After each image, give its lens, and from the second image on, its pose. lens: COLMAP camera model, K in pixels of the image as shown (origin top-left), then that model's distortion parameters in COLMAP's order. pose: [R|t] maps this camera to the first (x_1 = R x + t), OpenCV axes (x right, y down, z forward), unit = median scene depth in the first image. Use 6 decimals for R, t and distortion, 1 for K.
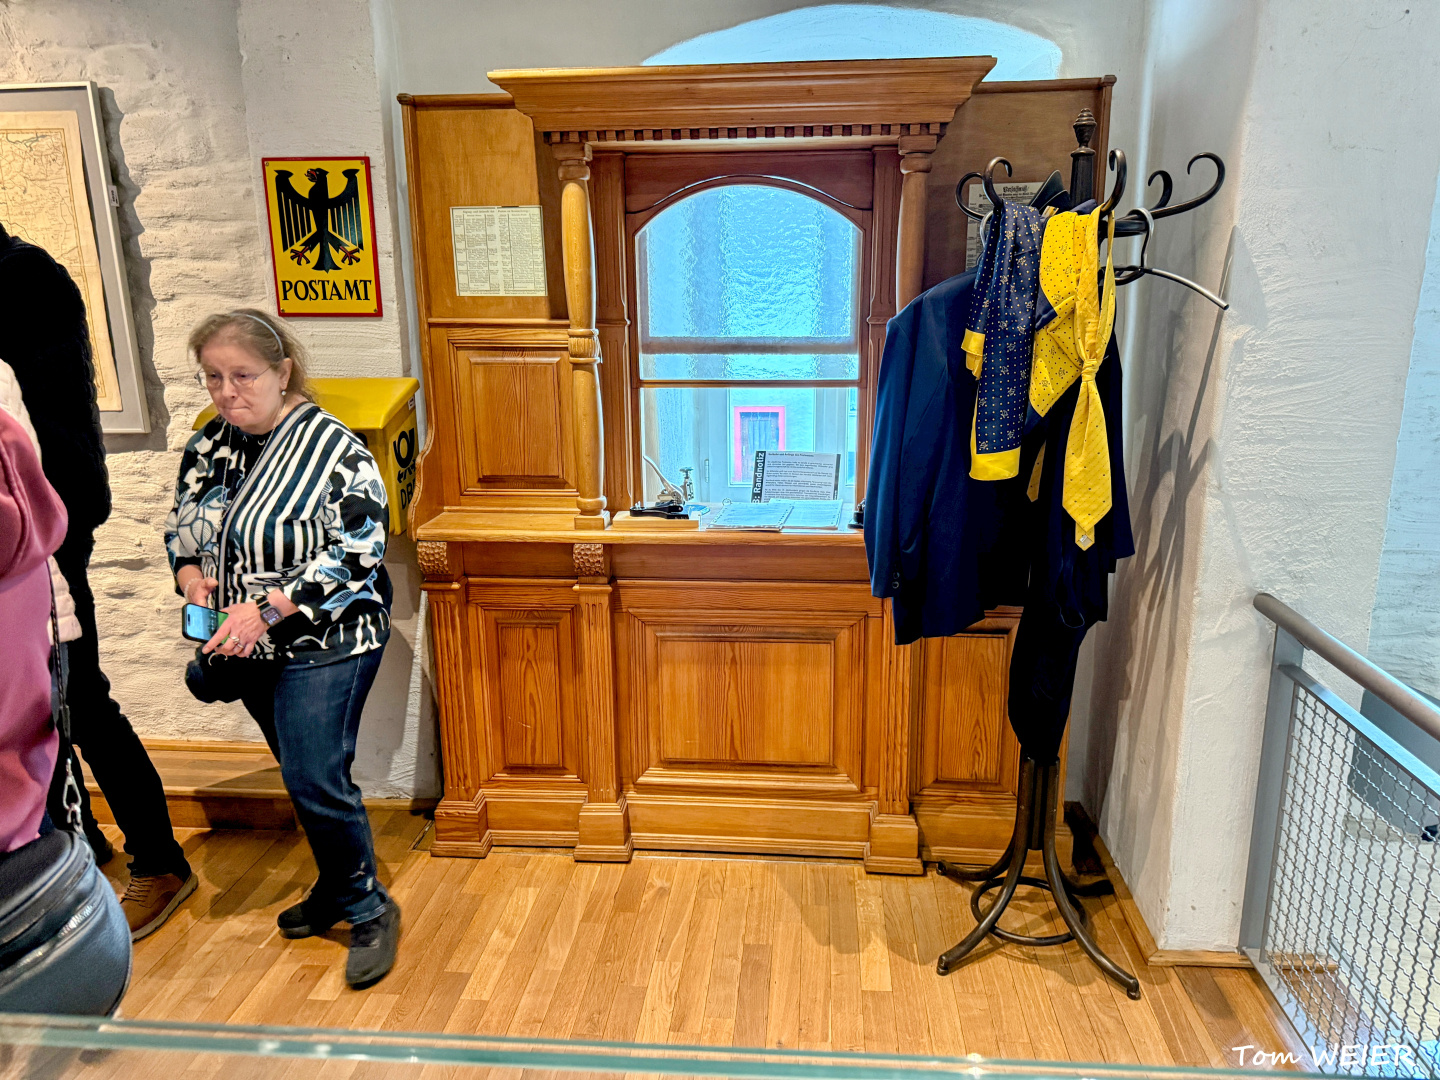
lens RADIAL K [[1009.7, 0, 721.1], [0, 1009.7, 538.4], [0, 0, 1]] dist [0.079254, -0.029865]
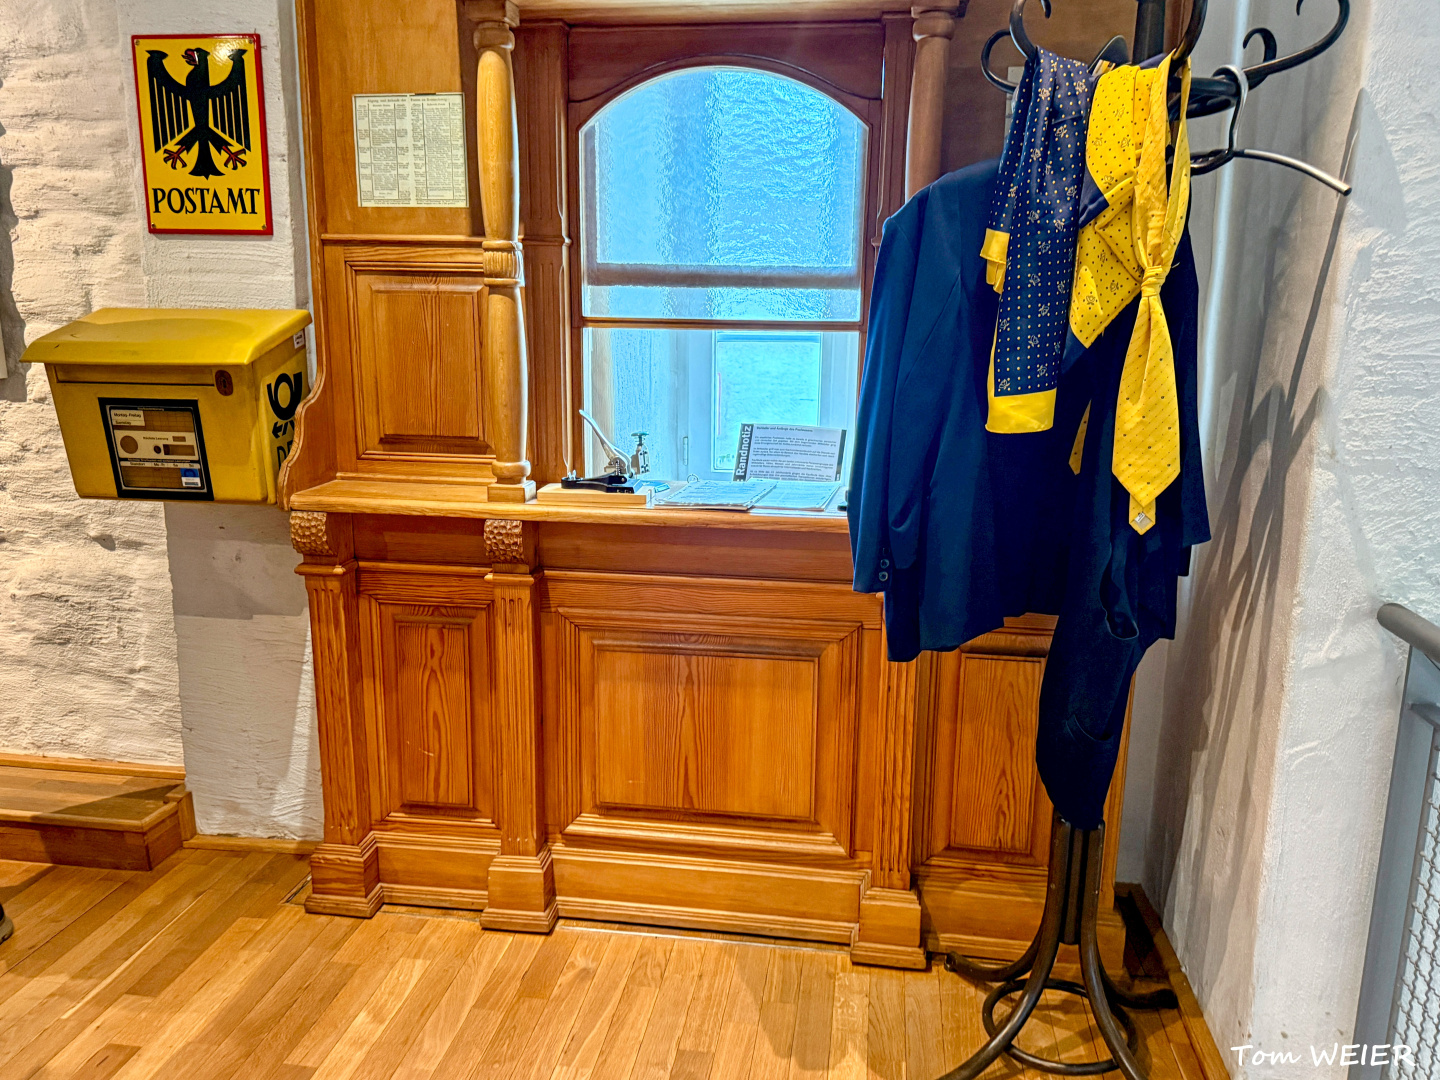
lens RADIAL K [[1114.0, 0, 713.8], [0, 1114.0, 546.8], [0, 0, 1]] dist [0.040308, 0.009571]
pose [[0.997999, 0.033709, -0.053490, 0.075648], [-0.035199, 0.999011, -0.027159, 0.042725], [0.052521, 0.028987, 0.998199, 0.147328]]
